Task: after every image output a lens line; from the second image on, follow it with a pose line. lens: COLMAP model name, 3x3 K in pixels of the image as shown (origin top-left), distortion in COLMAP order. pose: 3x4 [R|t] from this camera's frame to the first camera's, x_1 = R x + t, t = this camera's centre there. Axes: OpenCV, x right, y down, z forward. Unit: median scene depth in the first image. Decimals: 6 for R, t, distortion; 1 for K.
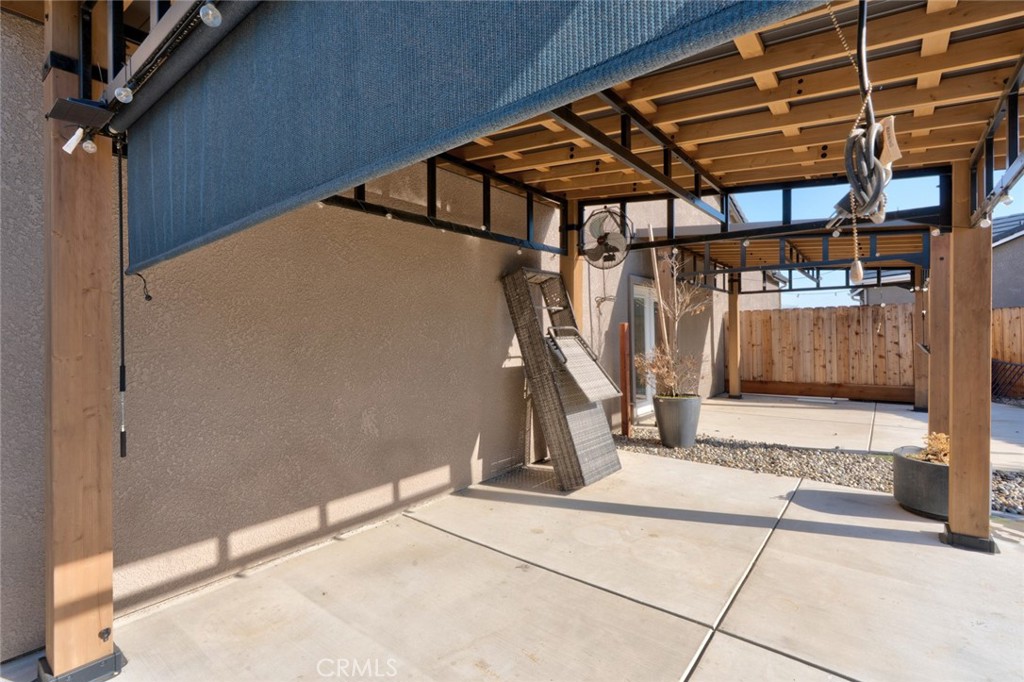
lens RADIAL K [[473.0, 0, 512.0], [0, 473.0, 333.0], [0, 0, 1]] dist [-0.011077, 0.004555]
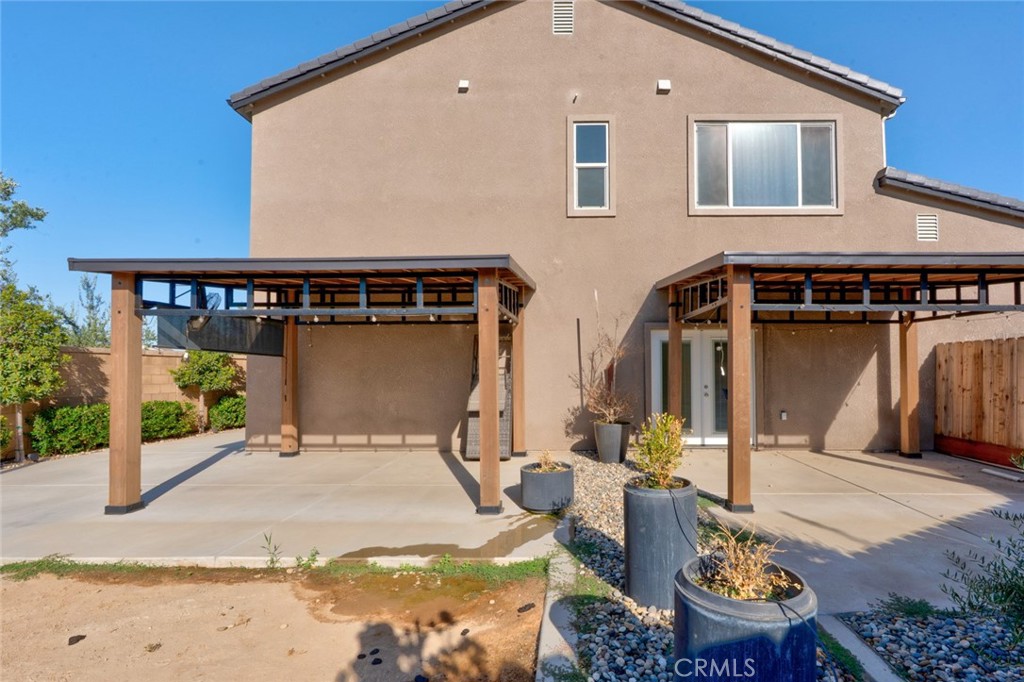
lens RADIAL K [[473.0, 0, 566.9], [0, 473.0, 359.0], [0, 0, 1]] dist [-0.011077, 0.004555]
pose [[0.613301, -0.011197, -0.789770, 0.745194], [-0.004268, 0.999838, -0.017490, -0.006975], [0.789838, 0.014098, 0.613154, 0.077459]]
